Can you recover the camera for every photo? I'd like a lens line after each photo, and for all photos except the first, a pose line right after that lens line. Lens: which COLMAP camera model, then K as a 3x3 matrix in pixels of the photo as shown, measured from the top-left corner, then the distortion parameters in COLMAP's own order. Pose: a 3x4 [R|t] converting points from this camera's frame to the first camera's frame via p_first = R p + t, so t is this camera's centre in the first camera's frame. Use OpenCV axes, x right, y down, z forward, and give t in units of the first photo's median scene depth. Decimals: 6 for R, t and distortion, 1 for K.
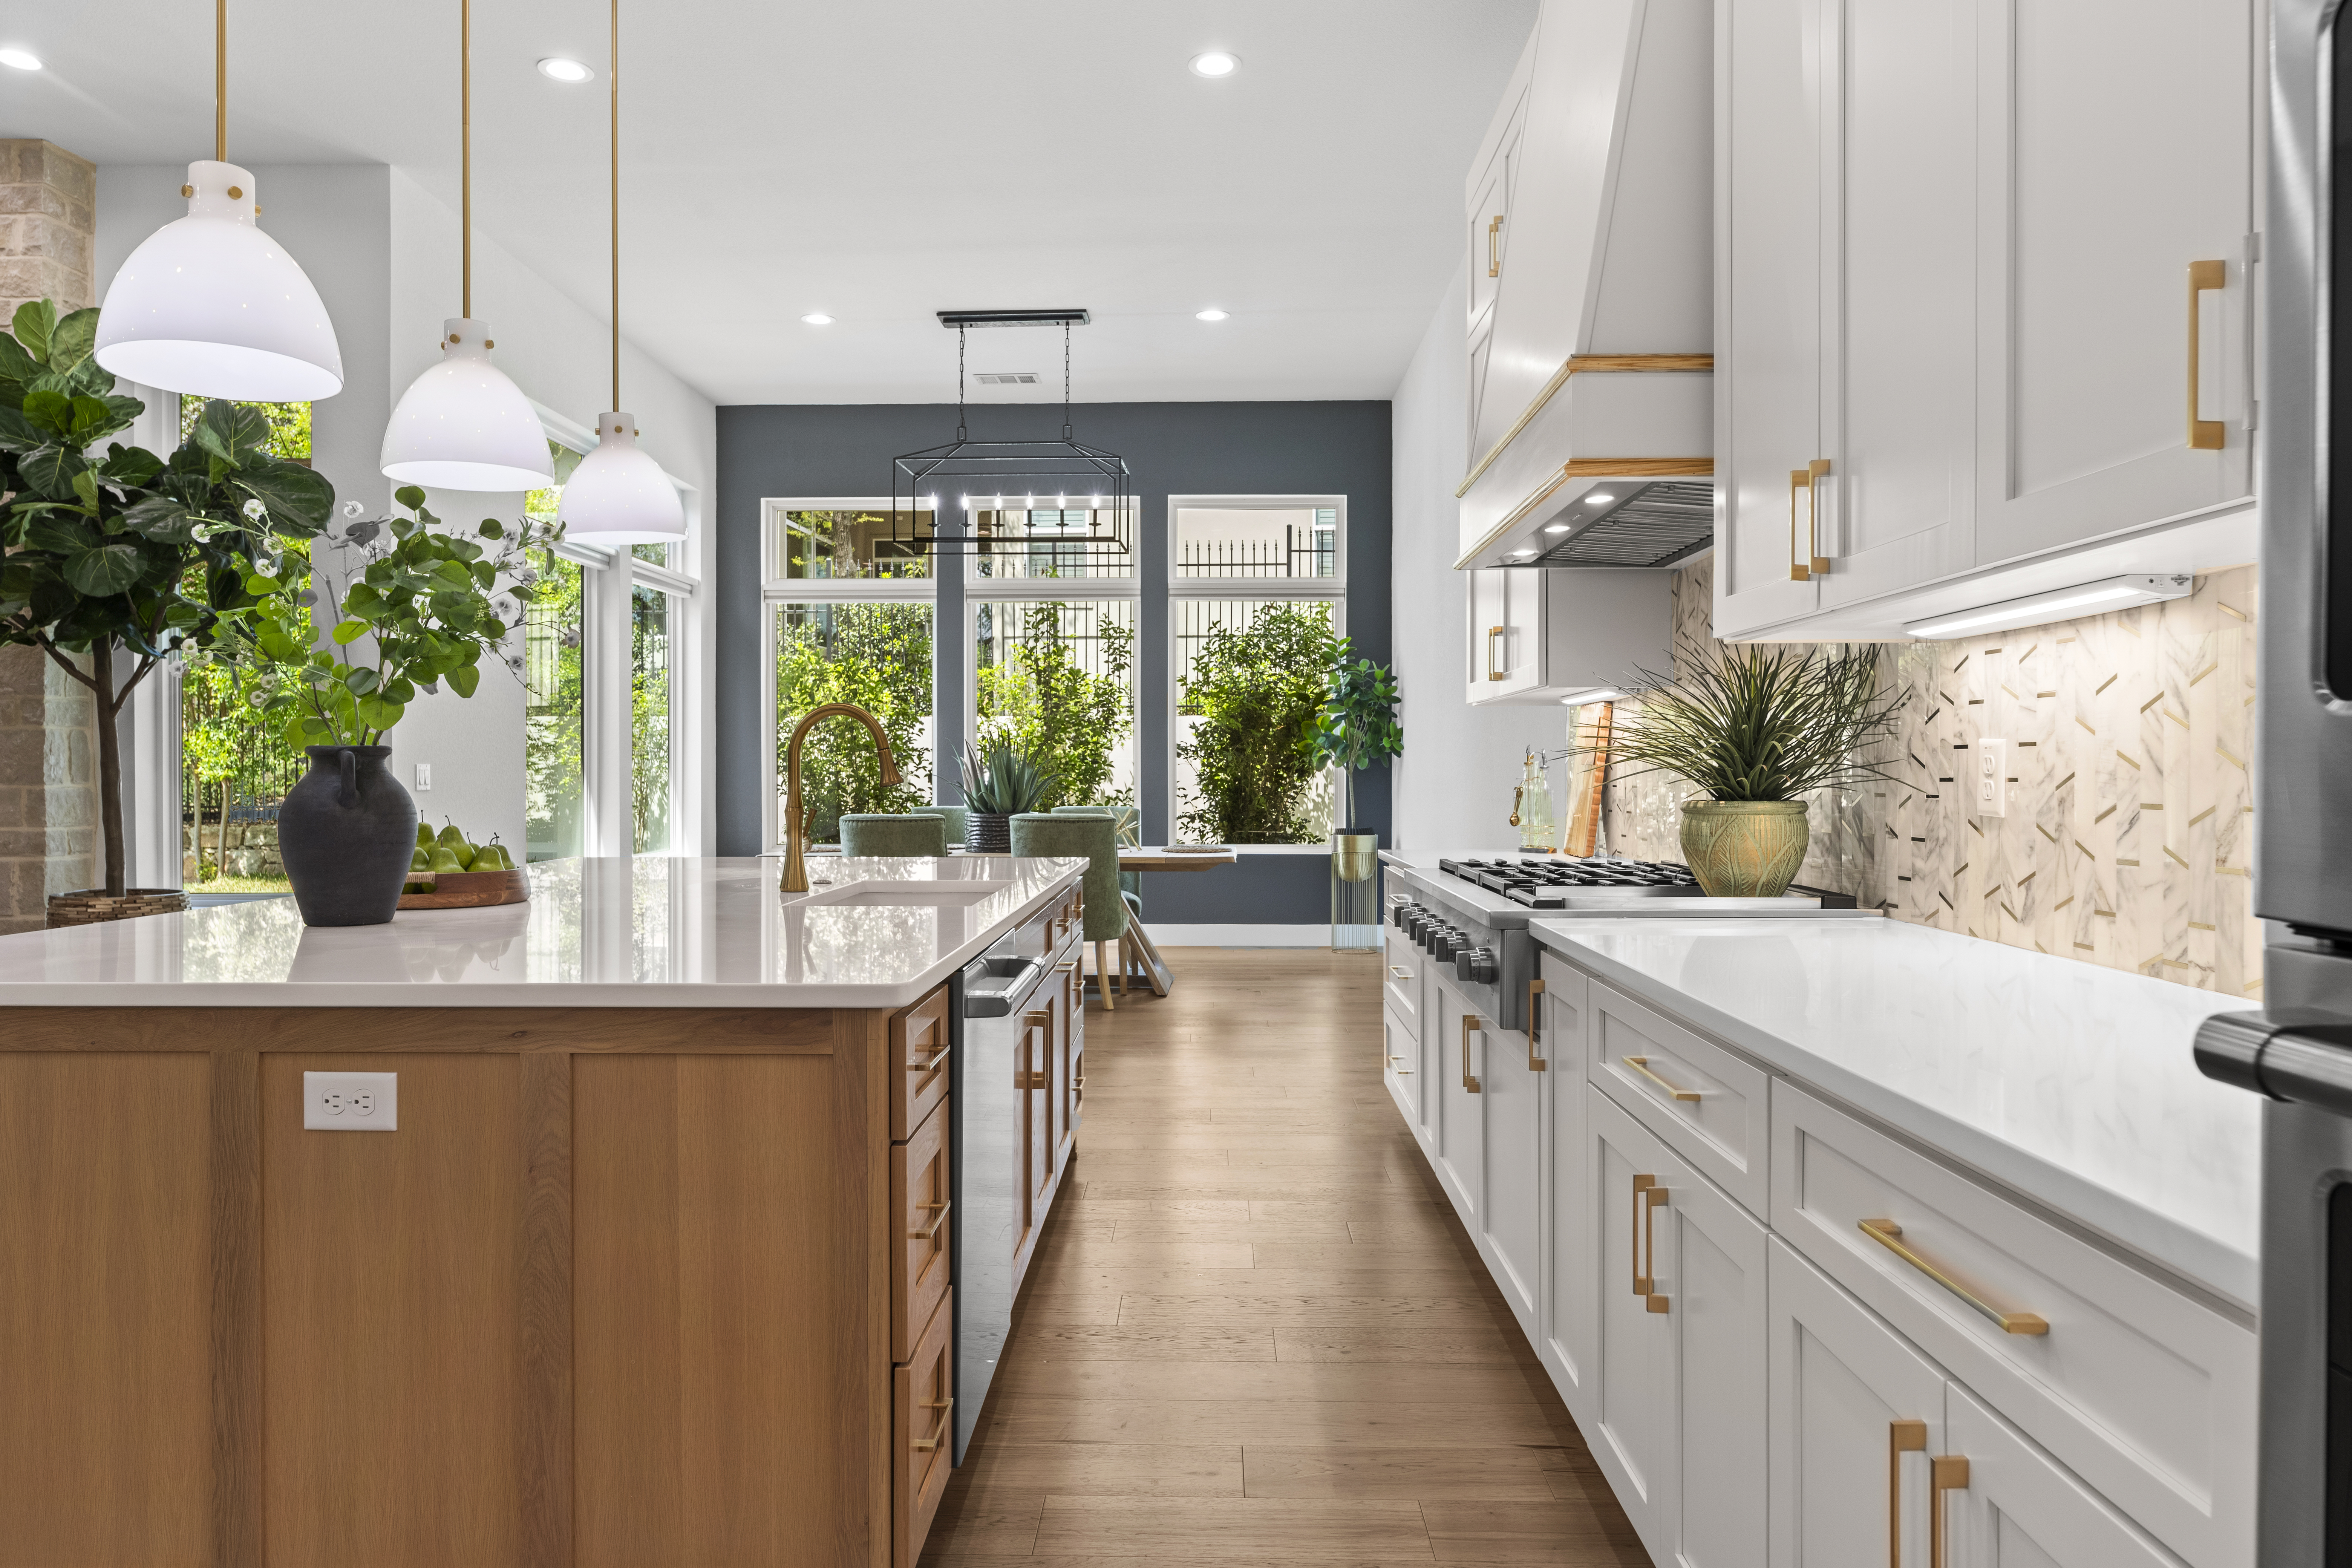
lens RADIAL K [[1499.8, 0, 1170.5], [0, 1499.8, 782.9], [0, 0, 1]] dist [-0.017613, 0.001045]
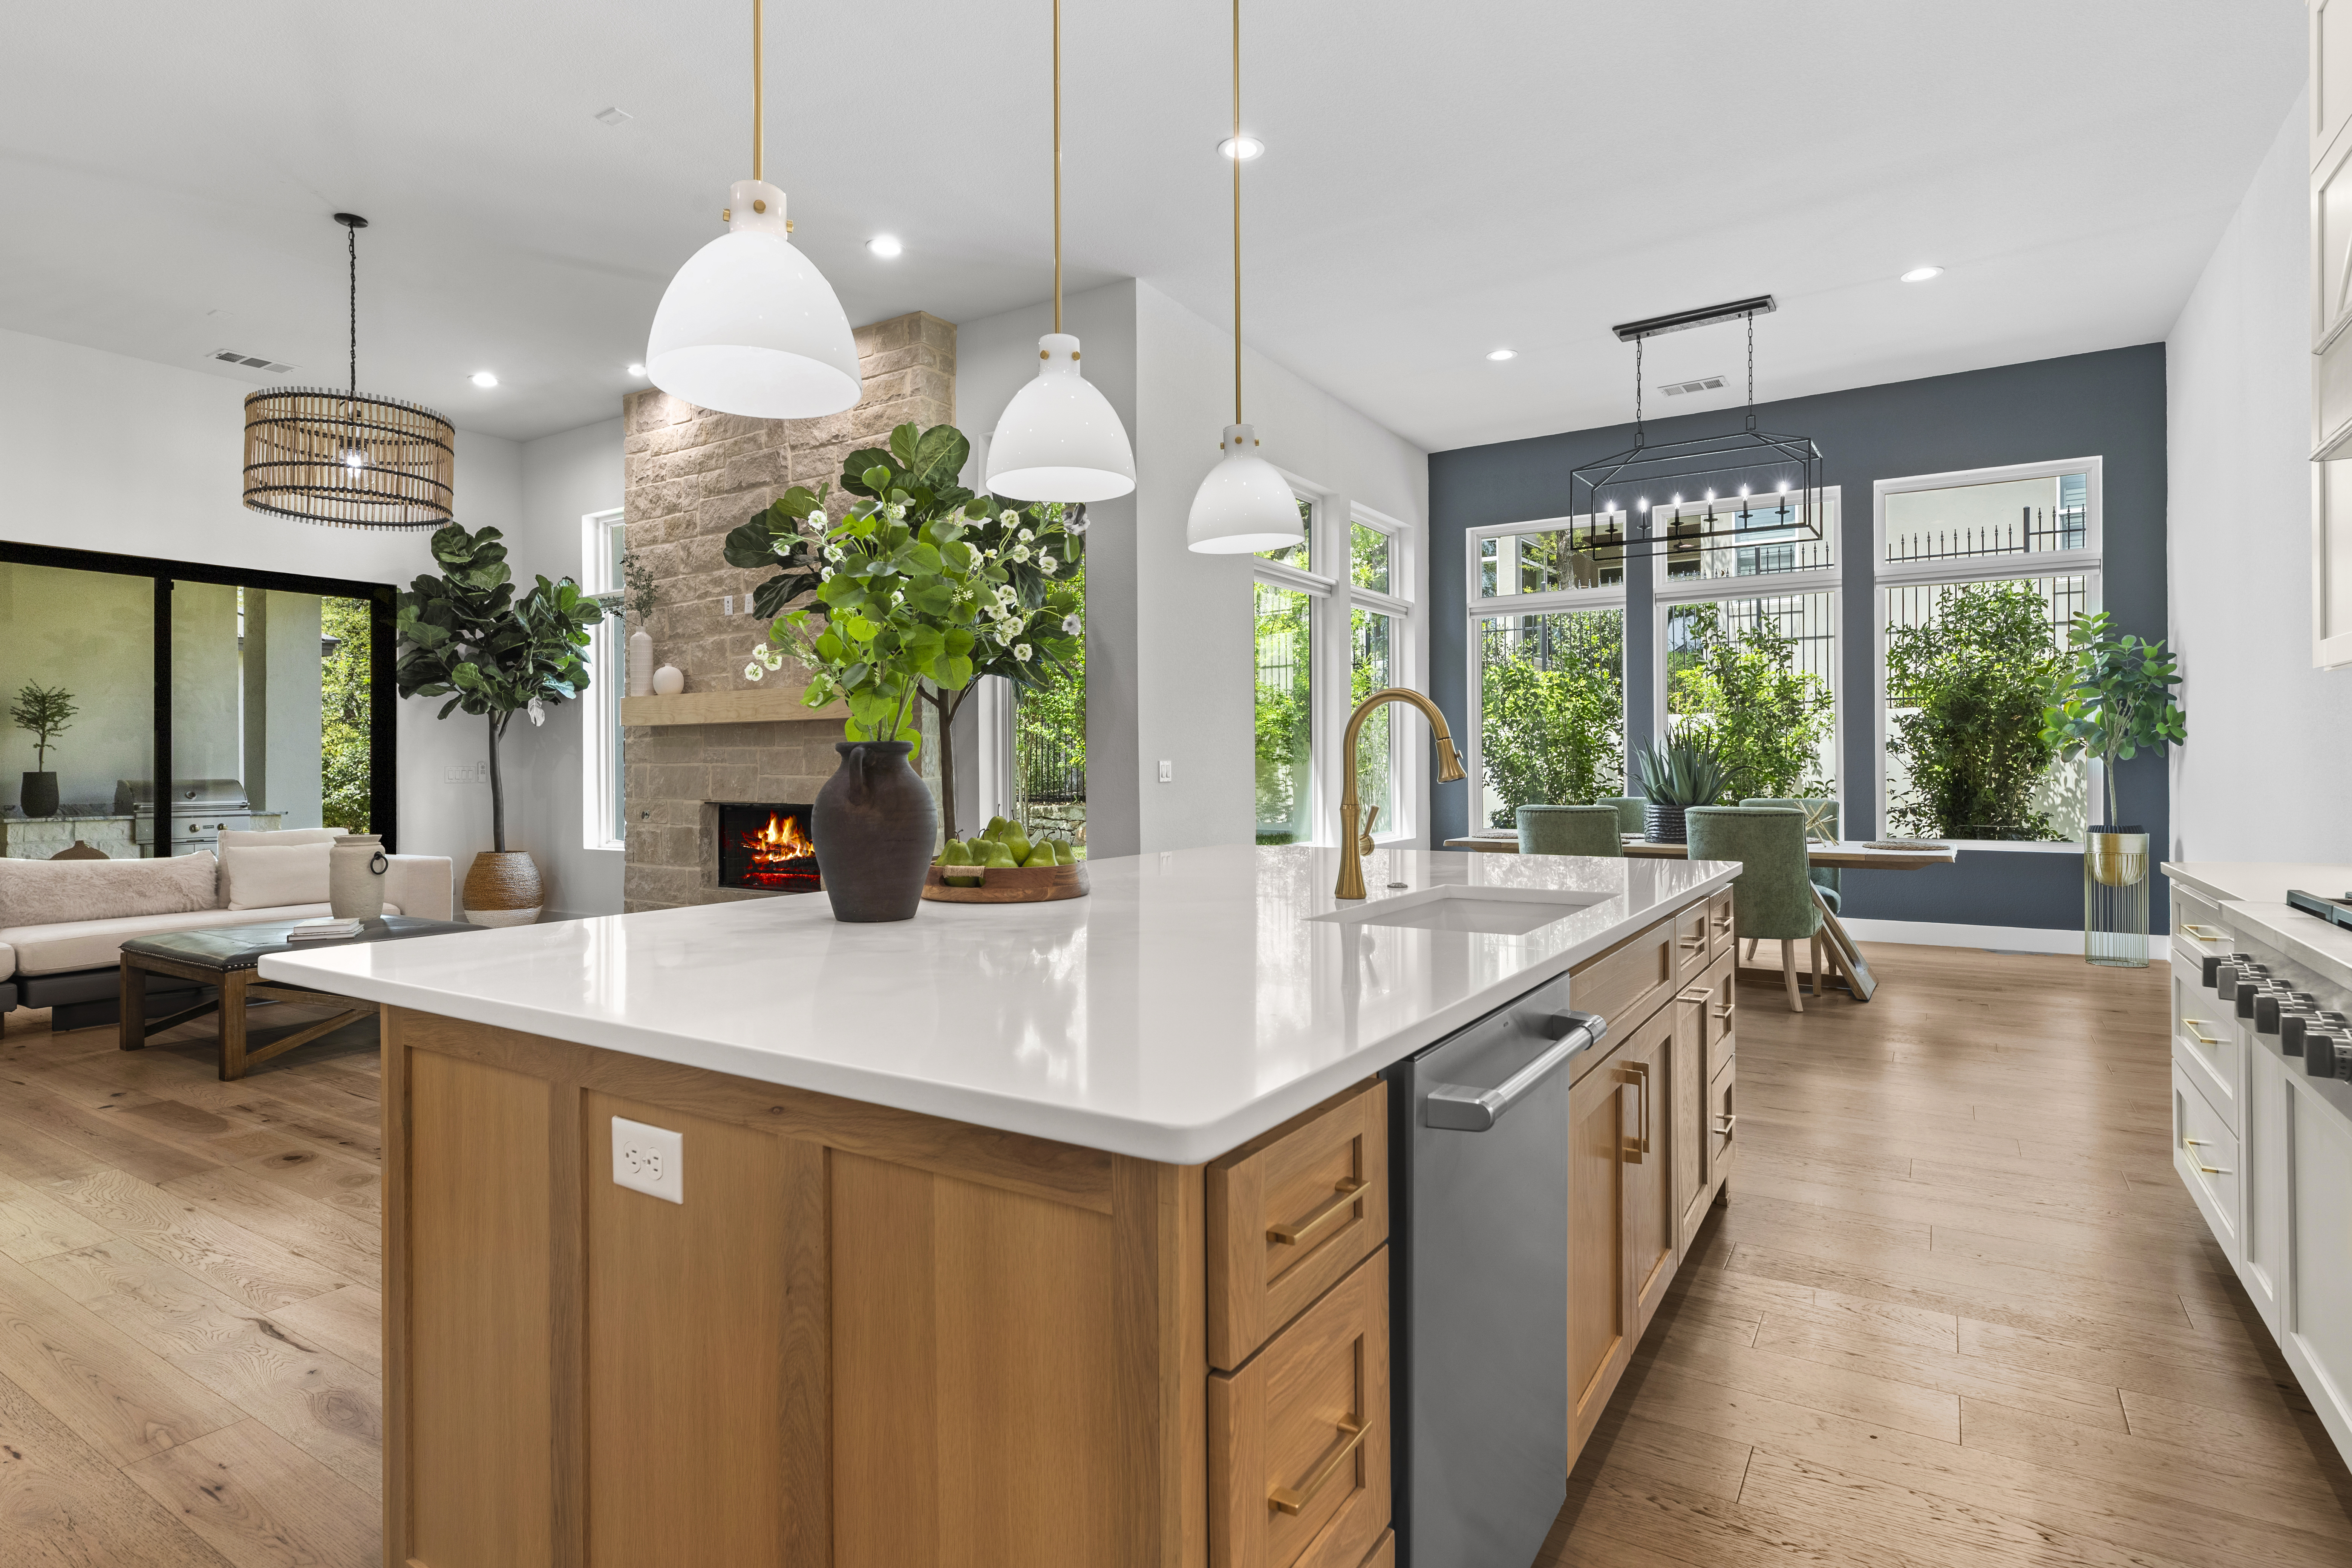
lens RADIAL K [[1180.8, 0, 1189.5], [0, 1180.8, 765.5], [0, 0, 1]] dist [-0.003077, 0.000852]
pose [[0.857288, -0.004940, -0.514813, 0.014808], [0.001140, 0.999970, -0.007696, -0.001039], [0.514836, 0.006010, 0.857268, 0.148565]]
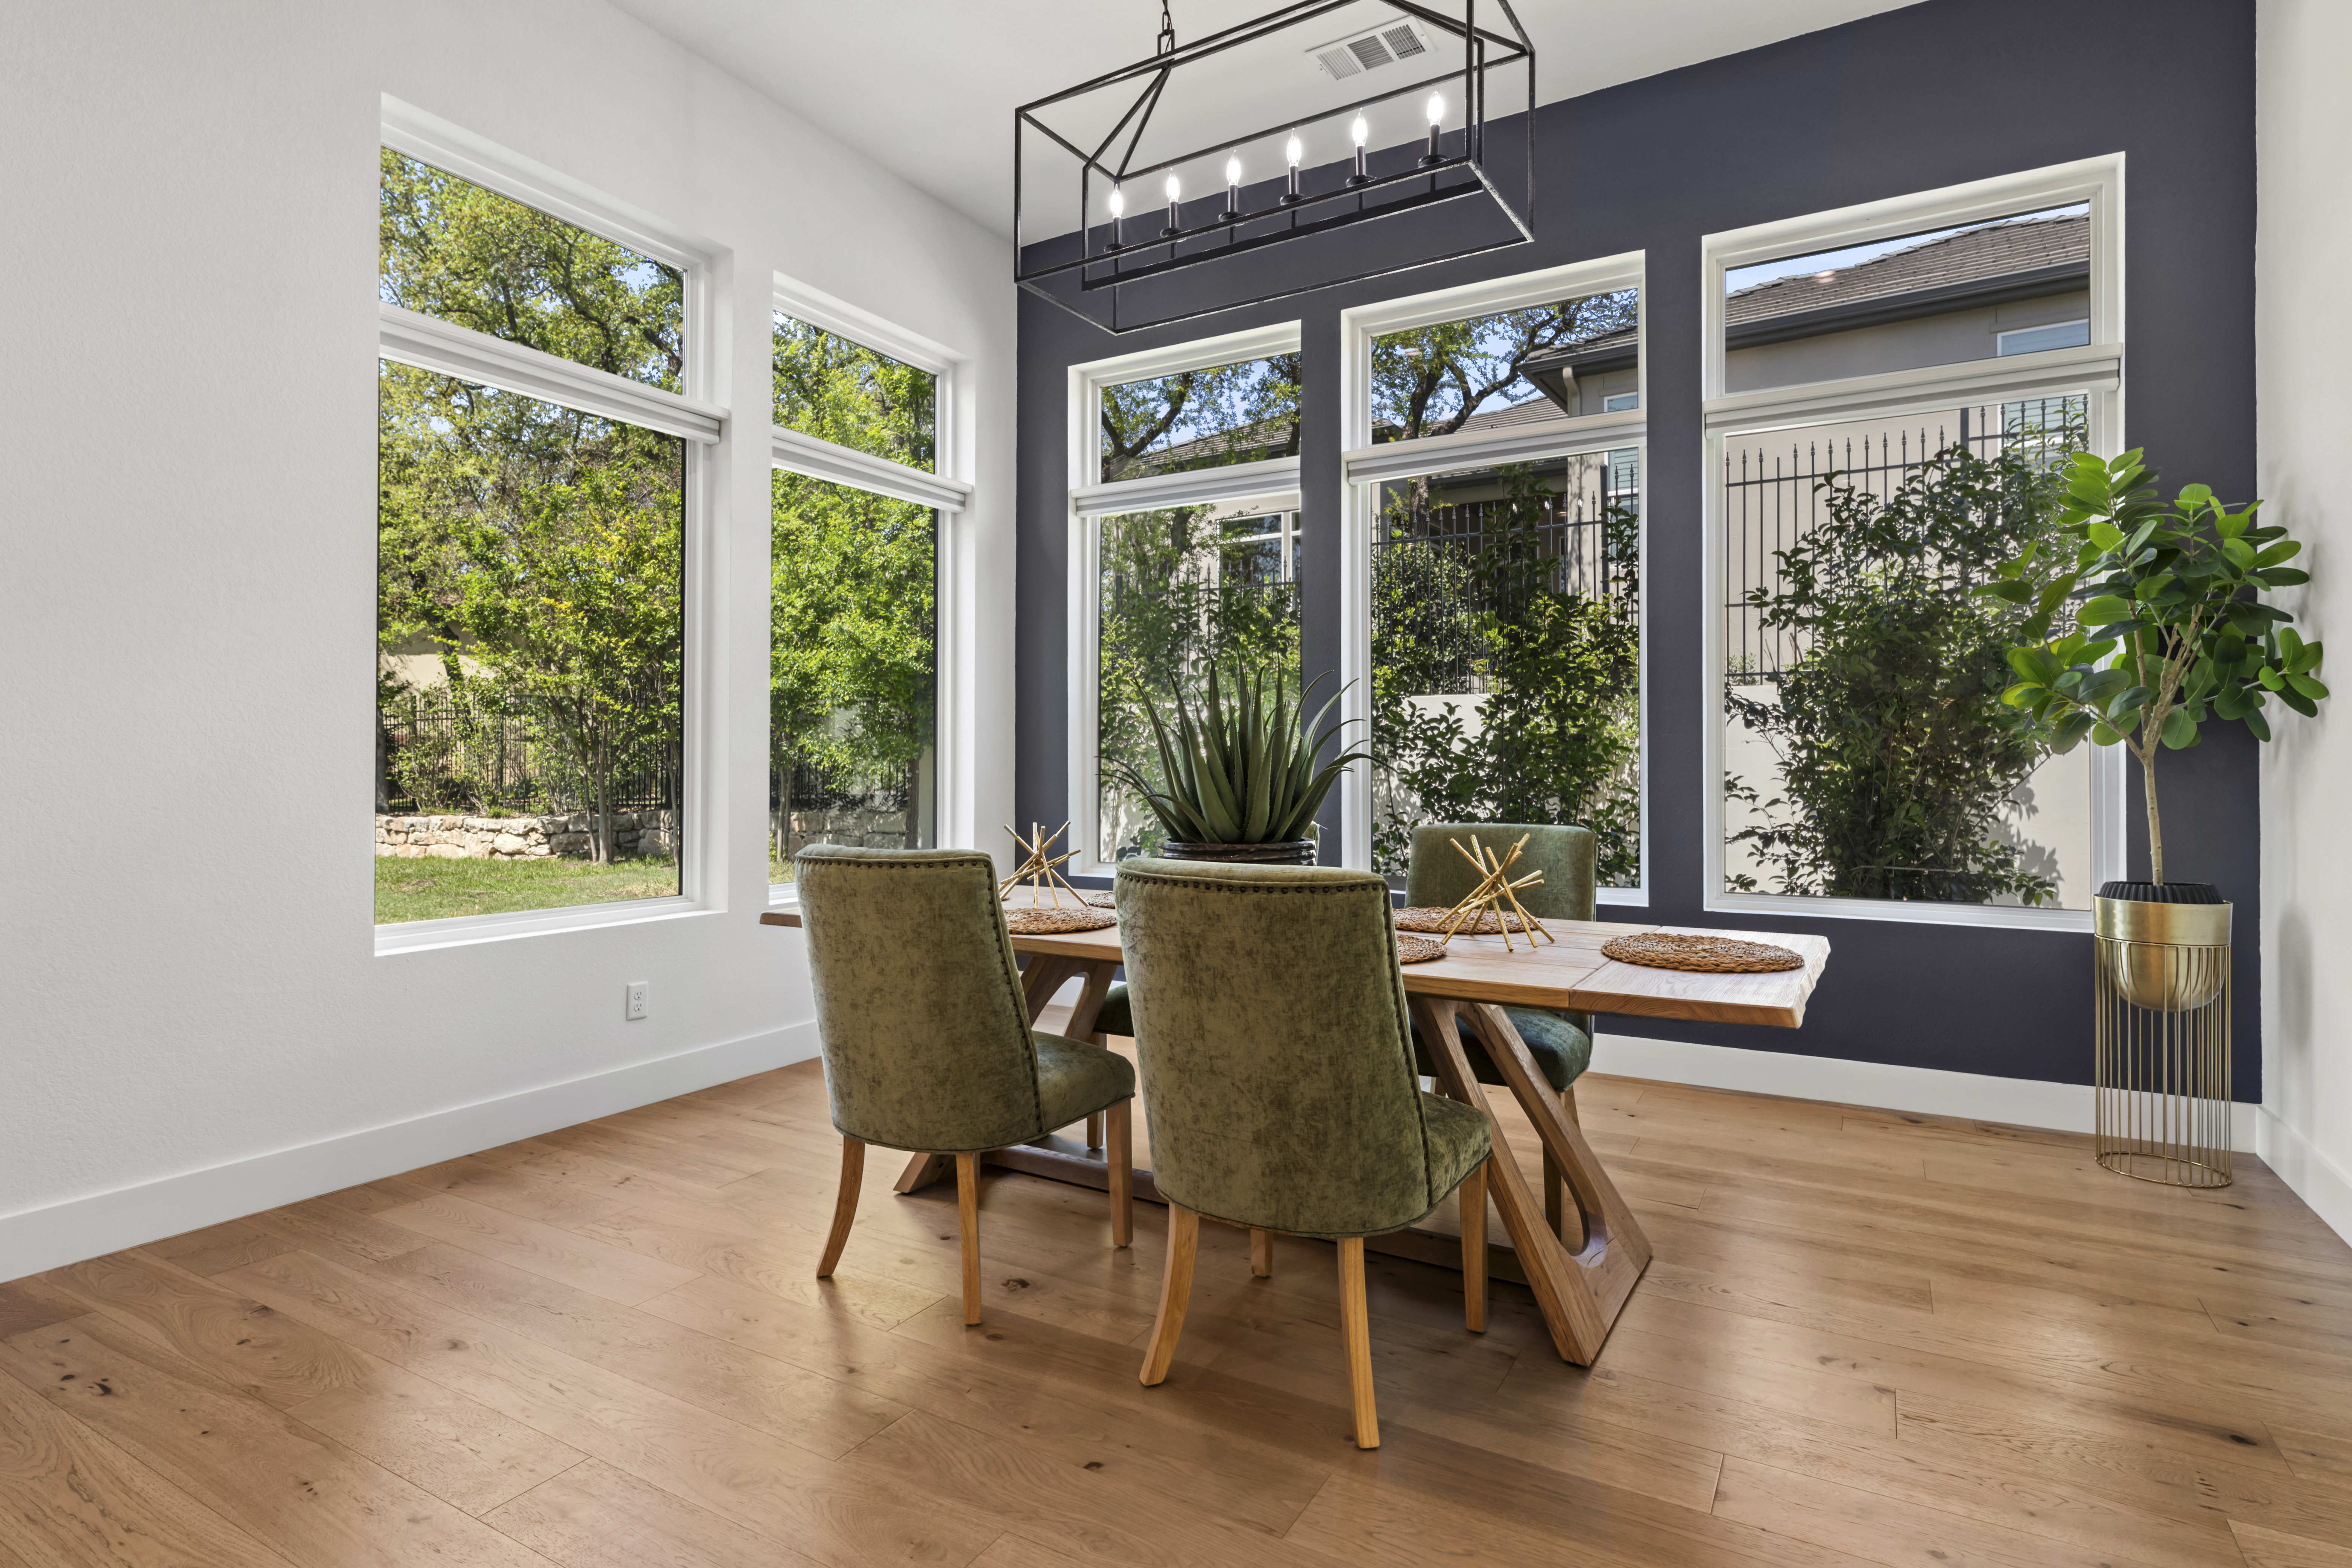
lens RADIAL K [[1180.8, 0, 1190.1], [0, 1180.8, 751.1], [0, 0, 1]] dist [-0.003077, 0.000852]
pose [[0.879235, -0.004365, -0.476369, 0.049946], [-0.006337, 0.999762, -0.020856, 0.000860], [0.476347, 0.021356, 0.878998, 0.735998]]
